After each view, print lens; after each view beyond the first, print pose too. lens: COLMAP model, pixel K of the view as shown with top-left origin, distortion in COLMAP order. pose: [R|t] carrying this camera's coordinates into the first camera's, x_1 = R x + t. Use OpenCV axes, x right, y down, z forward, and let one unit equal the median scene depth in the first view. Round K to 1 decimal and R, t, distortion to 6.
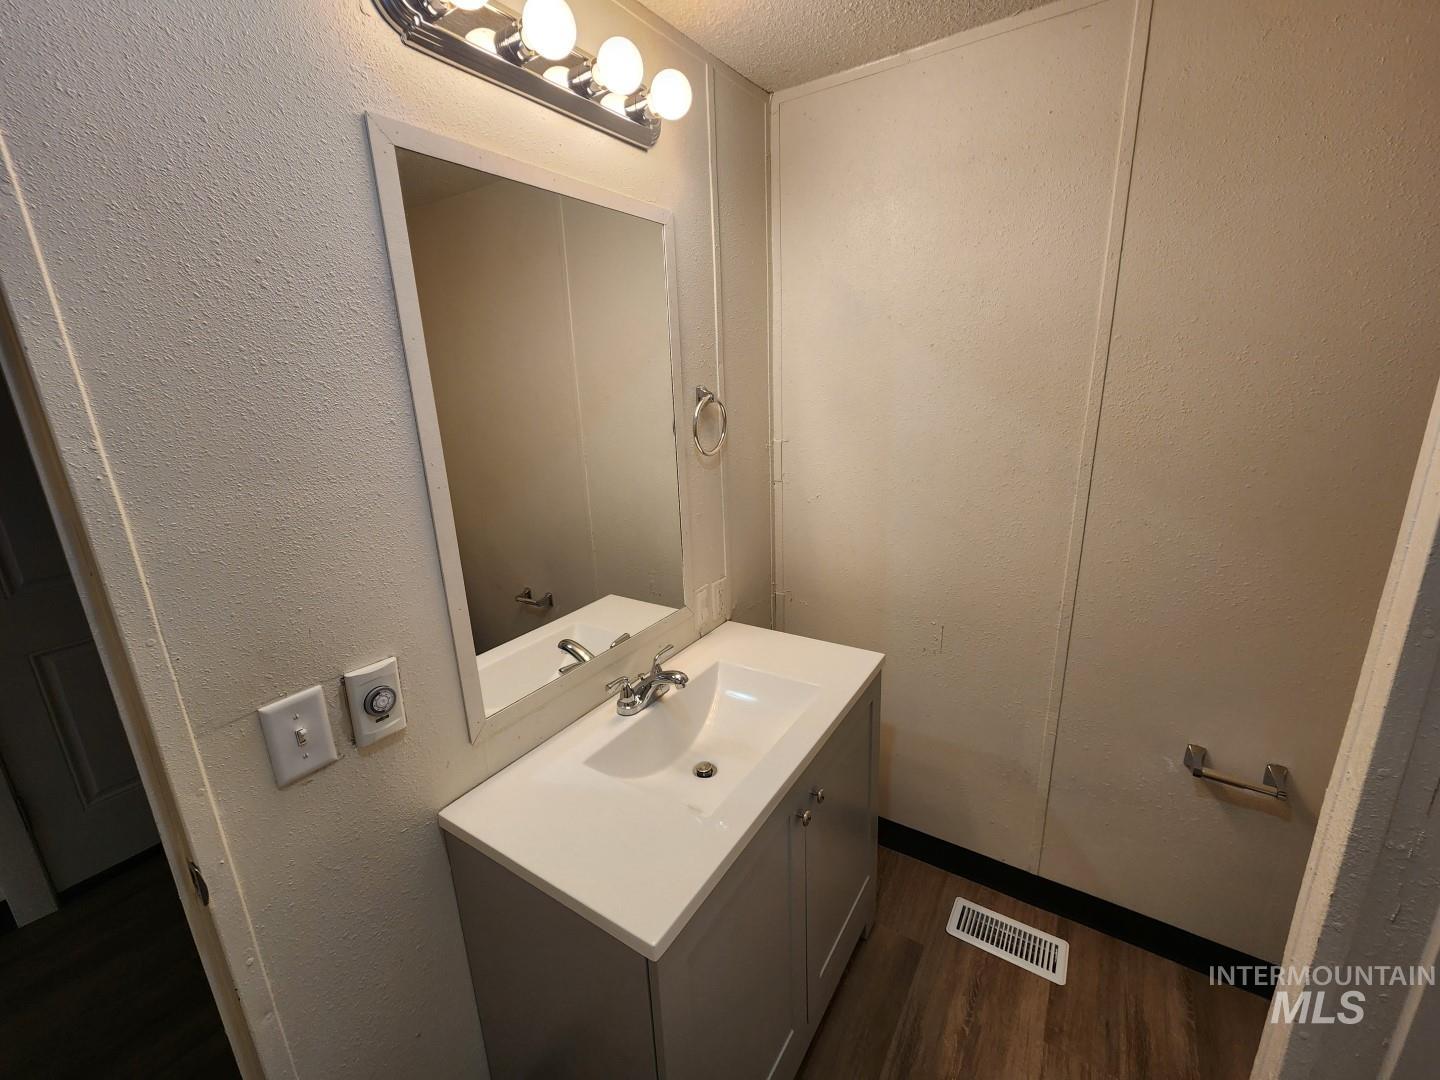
lens RADIAL K [[588.2, 0, 718.8], [0, 588.2, 541.6], [0, 0, 1]] dist [-0.000474, -0.000109]
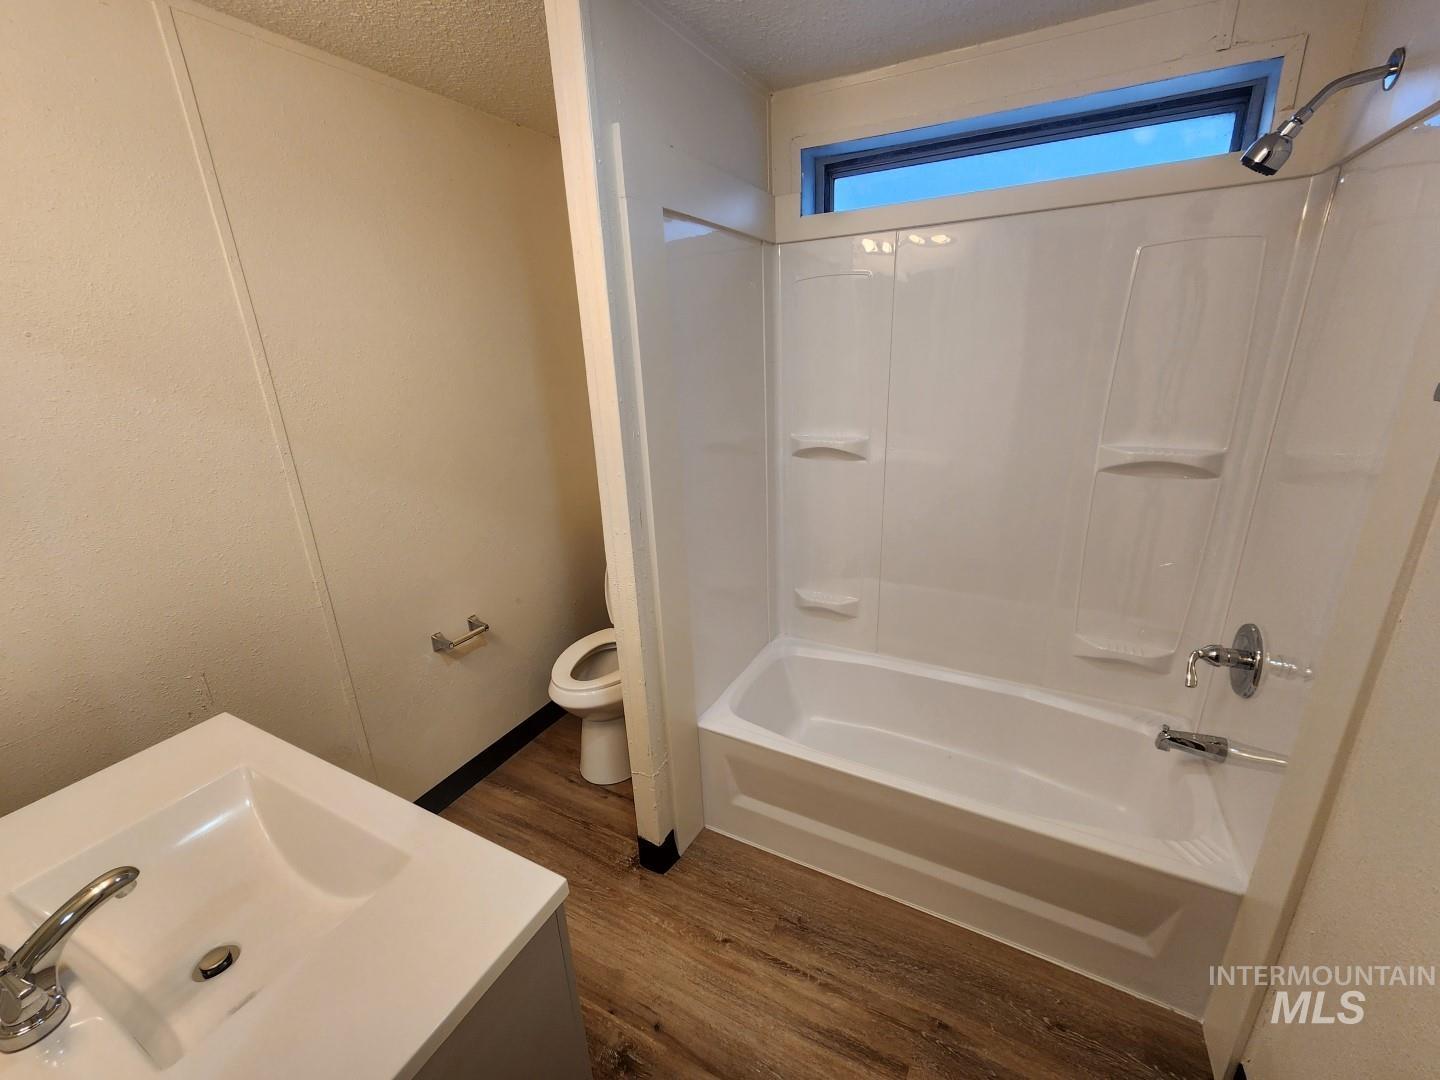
lens RADIAL K [[588.2, 0, 720.9], [0, 588.2, 538.4], [0, 0, 1]] dist [-0.000474, -0.000109]
pose [[-0.095084, -0.271246, 0.957802, -0.548502], [0.304072, 0.908262, 0.287402, -0.056868], [-0.947892, 0.318568, -0.003883, 0.298522]]
